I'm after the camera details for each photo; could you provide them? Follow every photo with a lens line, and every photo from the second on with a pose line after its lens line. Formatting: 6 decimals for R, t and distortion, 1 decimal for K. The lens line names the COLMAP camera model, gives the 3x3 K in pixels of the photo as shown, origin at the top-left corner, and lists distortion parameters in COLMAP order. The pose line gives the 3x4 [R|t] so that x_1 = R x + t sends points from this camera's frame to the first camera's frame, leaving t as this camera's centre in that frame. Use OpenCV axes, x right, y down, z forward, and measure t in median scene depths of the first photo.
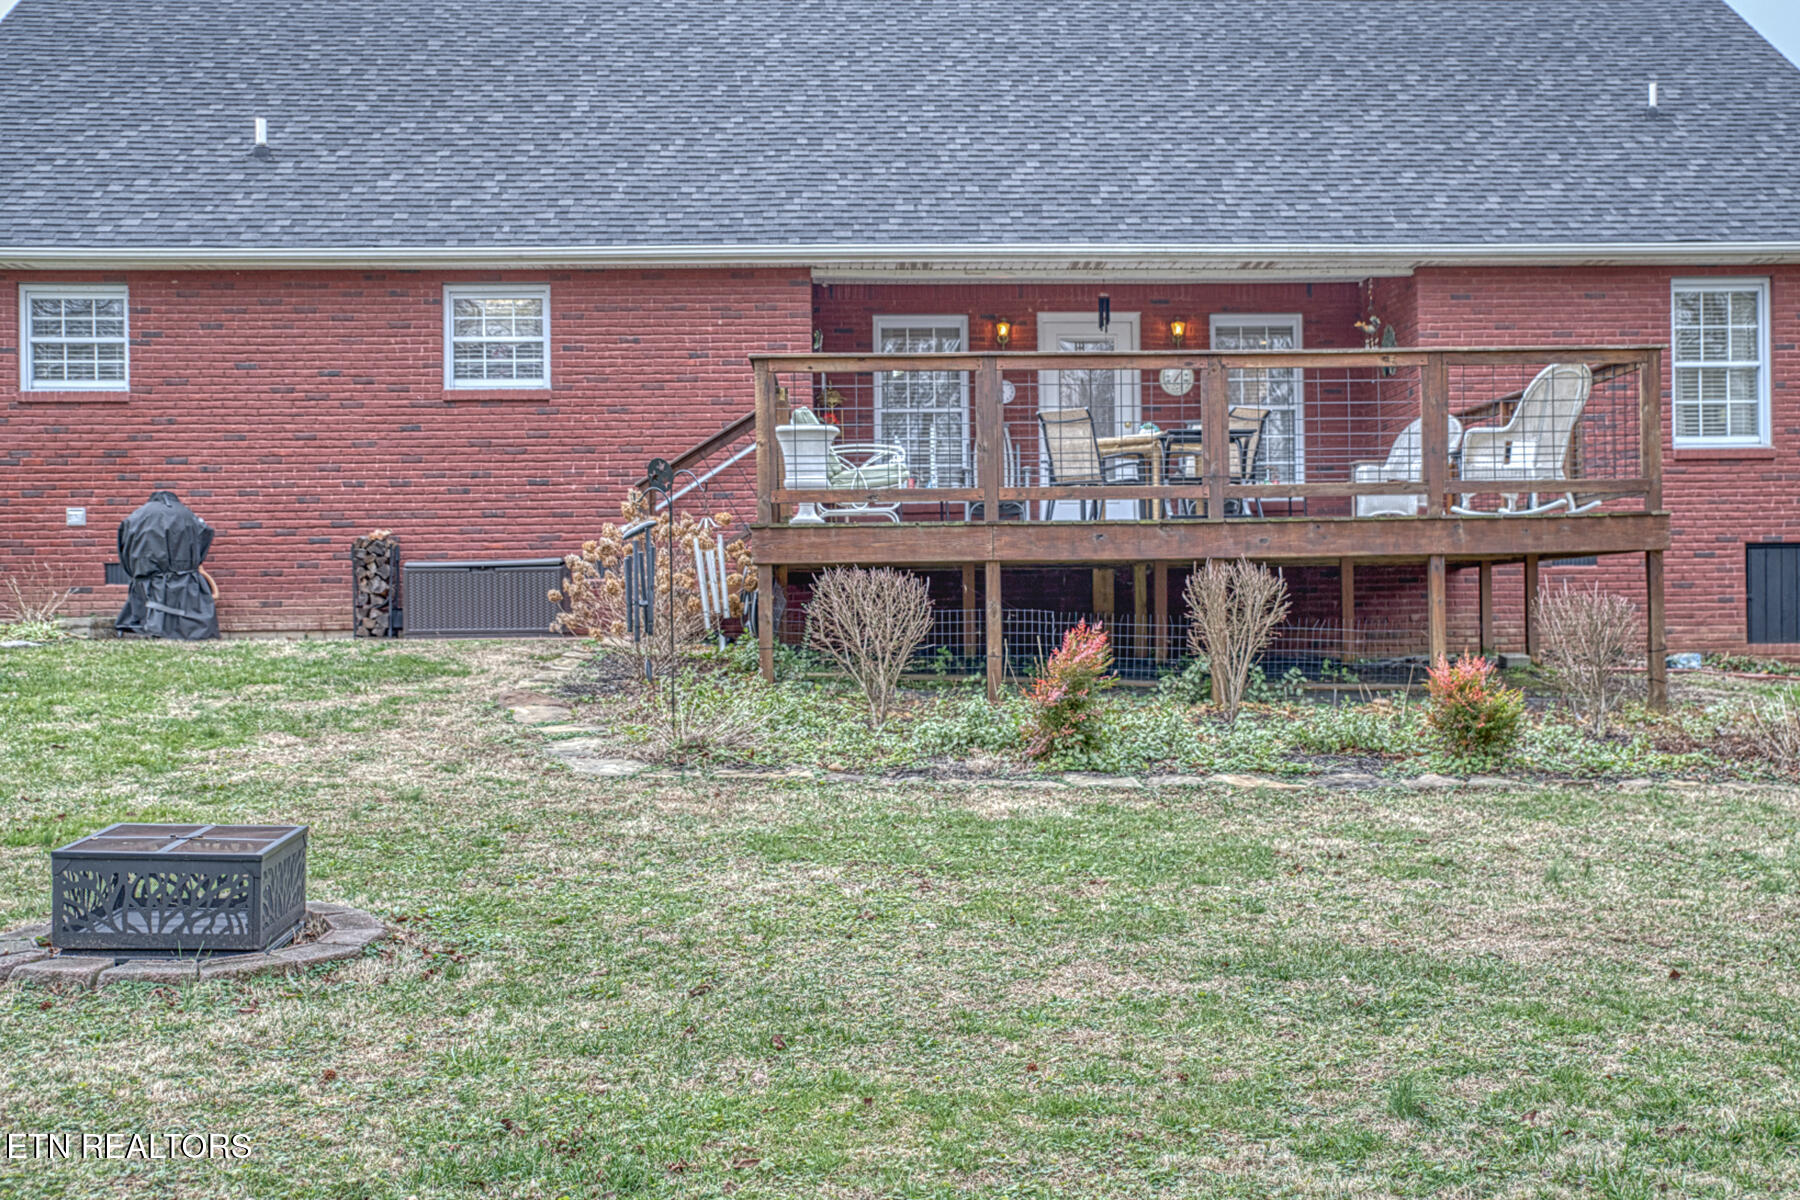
lens RADIAL K [[3003.3, 0, 896.8], [0, 3003.3, 600.1], [0, 0, 1]] dist [0.056629, 0.000000]
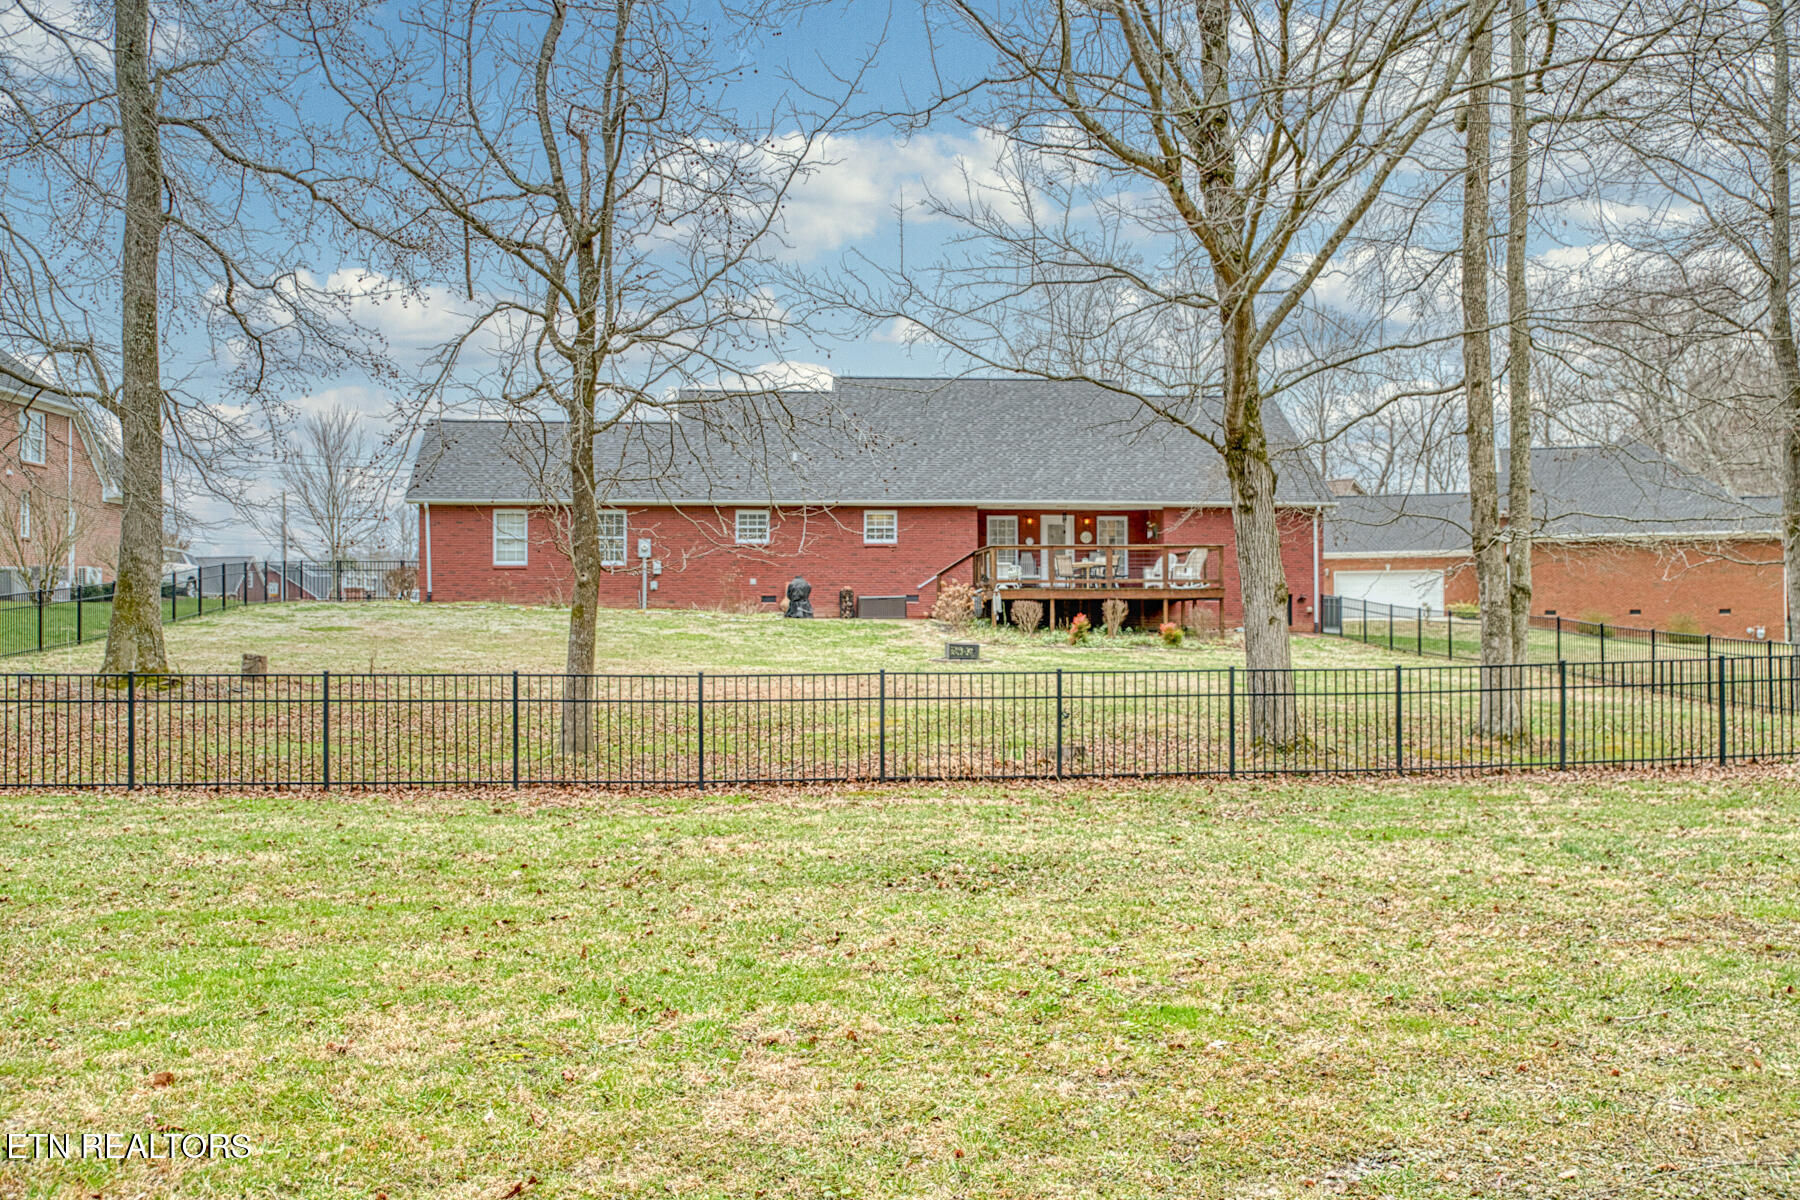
lens RADIAL K [[2048.2, 0, 902.2], [0, 2048.2, 600.6], [0, 0, 1]] dist [-0.075469, 0.000000]
pose [[0.999231, 0.011568, 0.037467, -0.254445], [-0.011258, 0.999901, -0.008469, 0.013618], [-0.037561, 0.008041, 0.999262, -1.597796]]
